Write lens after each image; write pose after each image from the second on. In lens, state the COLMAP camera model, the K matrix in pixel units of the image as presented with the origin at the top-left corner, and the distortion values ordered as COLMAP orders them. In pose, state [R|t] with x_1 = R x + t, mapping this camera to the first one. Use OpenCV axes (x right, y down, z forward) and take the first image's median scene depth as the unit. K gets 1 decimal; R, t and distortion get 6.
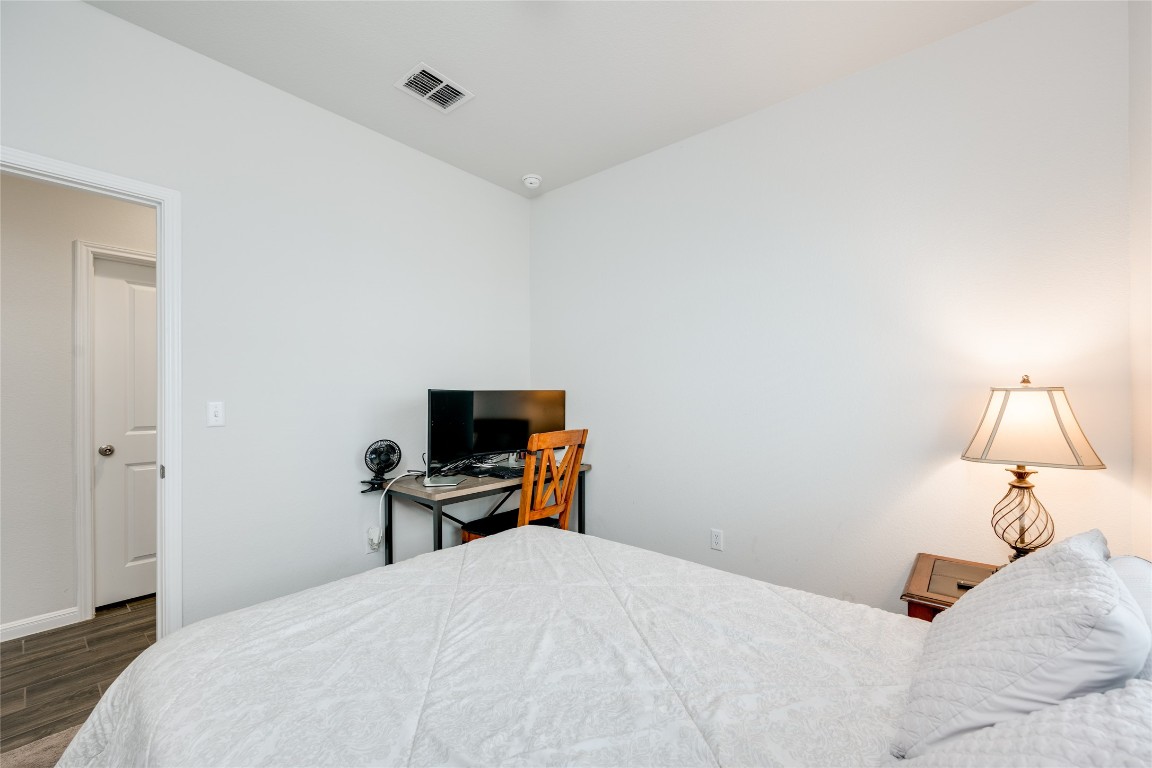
lens RADIAL K [[488.2, 0, 576.0], [0, 488.2, 384.0], [0, 0, 1]] dist [-0.001304, 0.000046]
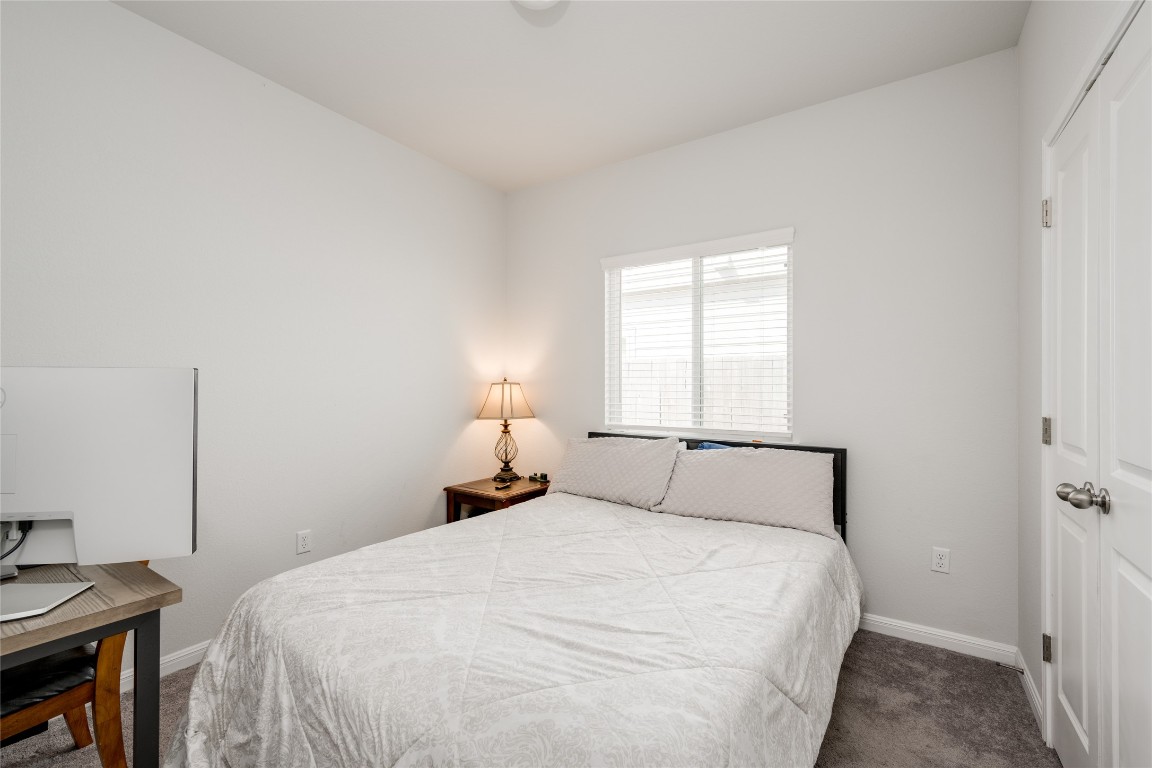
lens RADIAL K [[488.2, 0, 576.0], [0, 488.2, 384.0], [0, 0, 1]] dist [-0.001304, 0.000046]
pose [[-0.080000, -0.000913, 0.996794, -1.161642], [-0.006495, 0.999979, 0.000395, 0.007577], [-0.996774, -0.006443, -0.080004, 0.884609]]
